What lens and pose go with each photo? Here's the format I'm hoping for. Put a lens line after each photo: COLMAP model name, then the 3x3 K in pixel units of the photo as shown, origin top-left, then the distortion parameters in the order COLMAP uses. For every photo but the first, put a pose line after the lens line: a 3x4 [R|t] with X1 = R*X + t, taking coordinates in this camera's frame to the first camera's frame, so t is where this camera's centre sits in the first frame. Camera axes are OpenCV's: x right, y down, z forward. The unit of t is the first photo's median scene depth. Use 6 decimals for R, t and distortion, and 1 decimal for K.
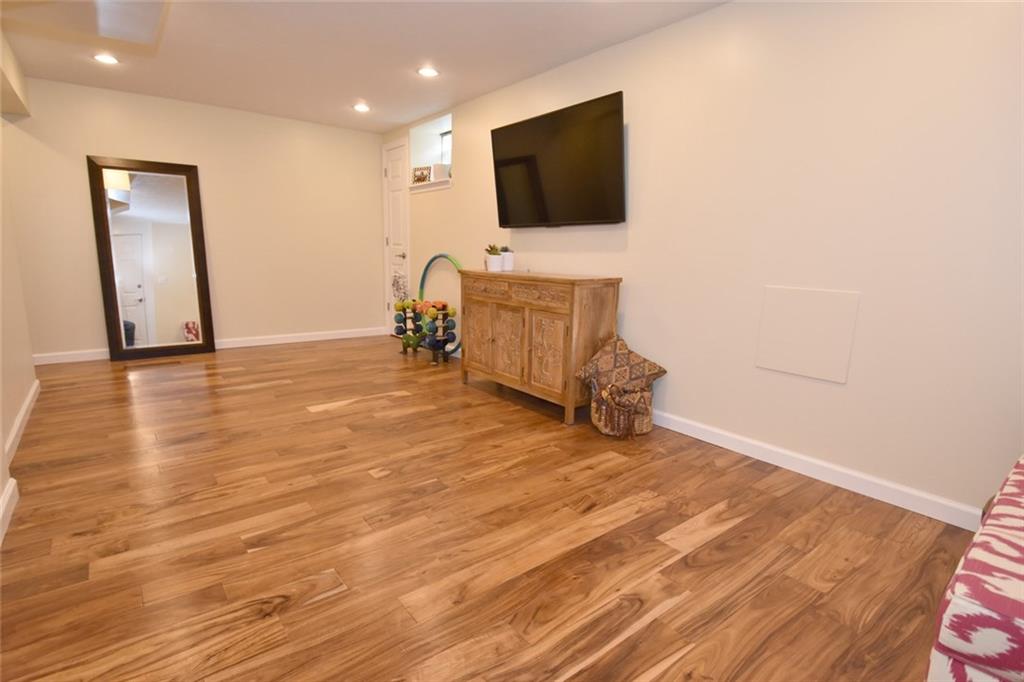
lens RADIAL K [[531.1, 0, 512.0], [0, 531.1, 341.0], [0, 0, 1]] dist [-0.000151, -0.000718]
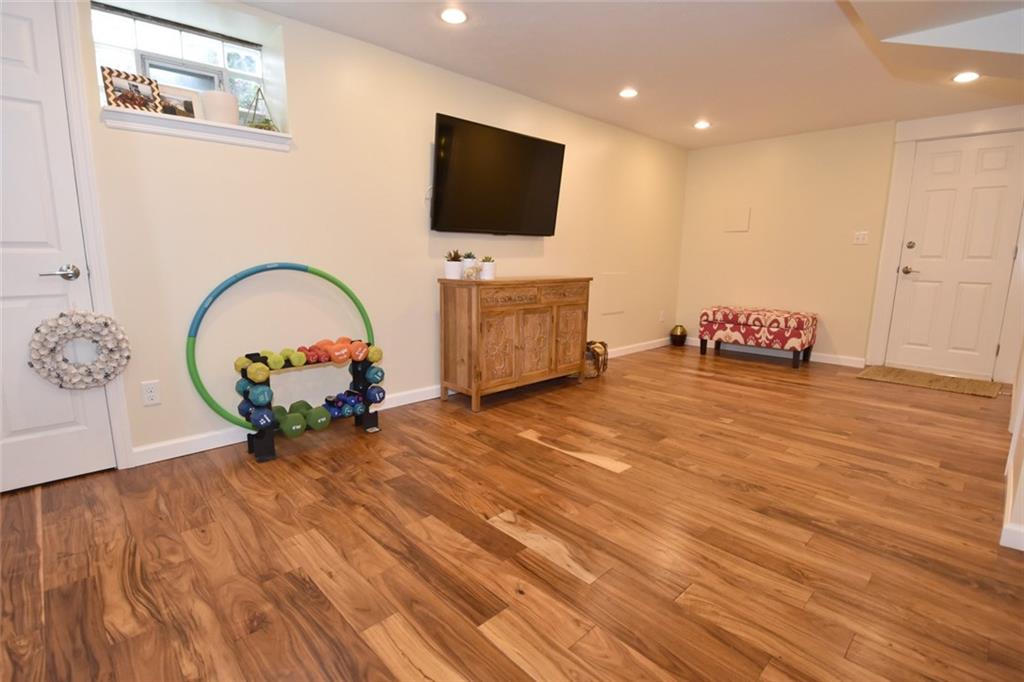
lens RADIAL K [[499.1, 0, 496.2], [0, 499.1, 344.8], [0, 0, 1]] dist [0.002315, -0.016734]
pose [[-0.119016, -0.192082, 0.974135, -1.028790], [0.155849, 0.965333, 0.209387, -0.226723], [-0.980585, 0.176738, -0.084954, 1.209067]]
